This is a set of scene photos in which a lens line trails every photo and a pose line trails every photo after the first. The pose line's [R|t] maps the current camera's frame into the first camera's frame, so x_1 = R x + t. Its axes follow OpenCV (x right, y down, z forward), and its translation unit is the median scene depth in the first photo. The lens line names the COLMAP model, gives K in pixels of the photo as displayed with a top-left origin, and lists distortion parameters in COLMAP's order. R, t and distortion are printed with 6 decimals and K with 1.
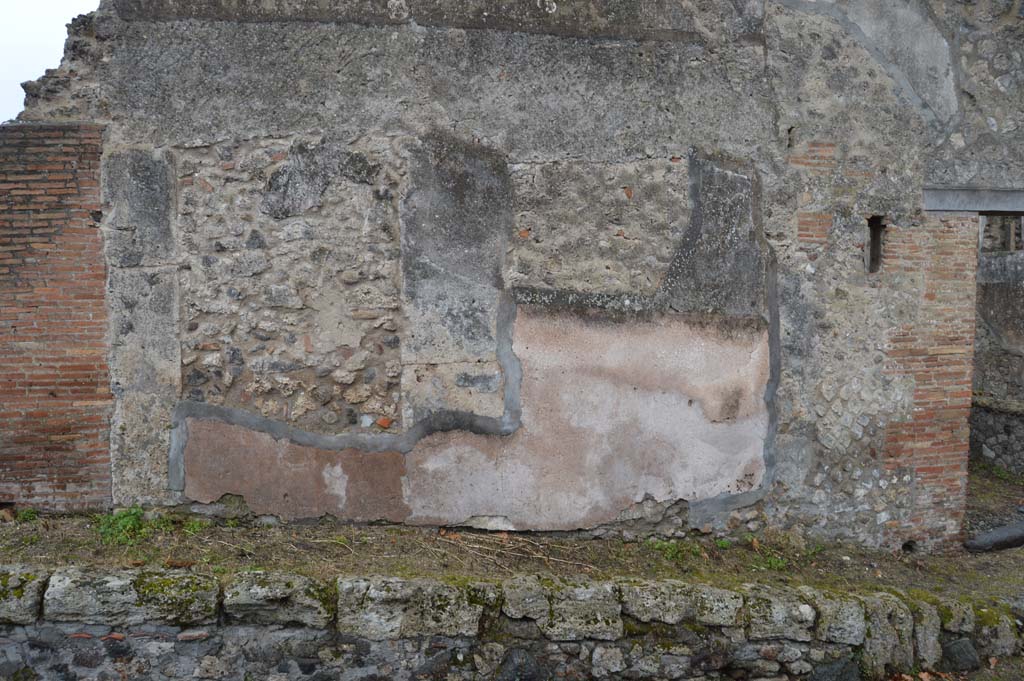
lens RADIAL K [[802.5, 0, 513.9], [0, 802.5, 339.2], [0, 0, 1]] dist [-0.091440, 0.034454]
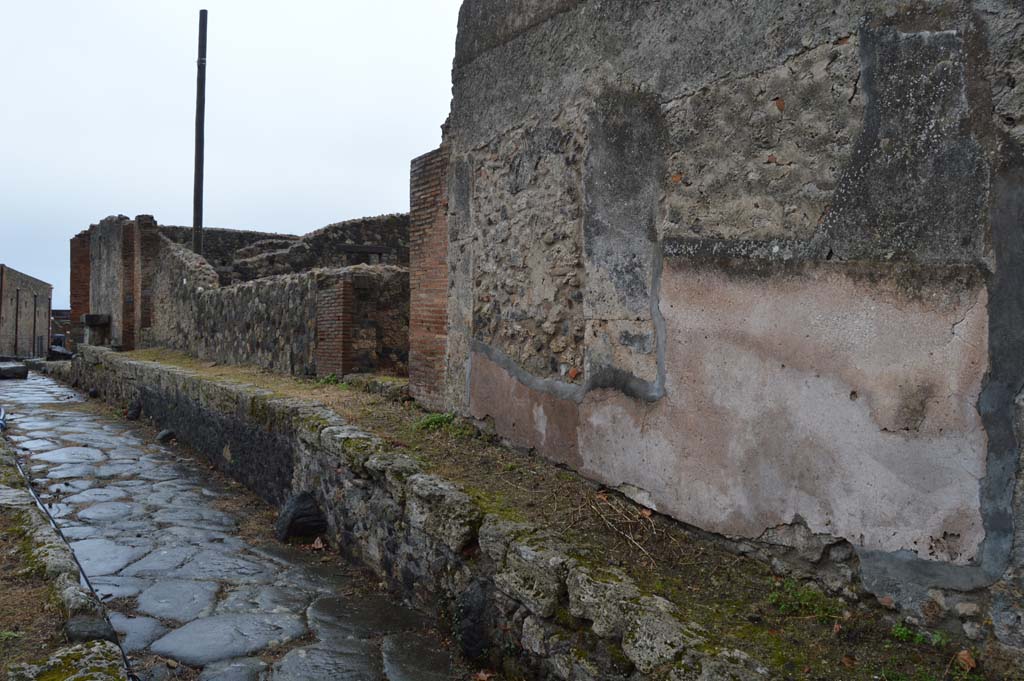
lens RADIAL K [[802.5, 0, 513.4], [0, 802.5, 338.7], [0, 0, 1]] dist [-0.091440, 0.034454]
pose [[0.345713, 0.039277, -0.937518, 0.788700], [-0.079220, 0.996778, 0.012547, 0.049700], [0.934990, 0.069933, 0.347711, 0.536979]]
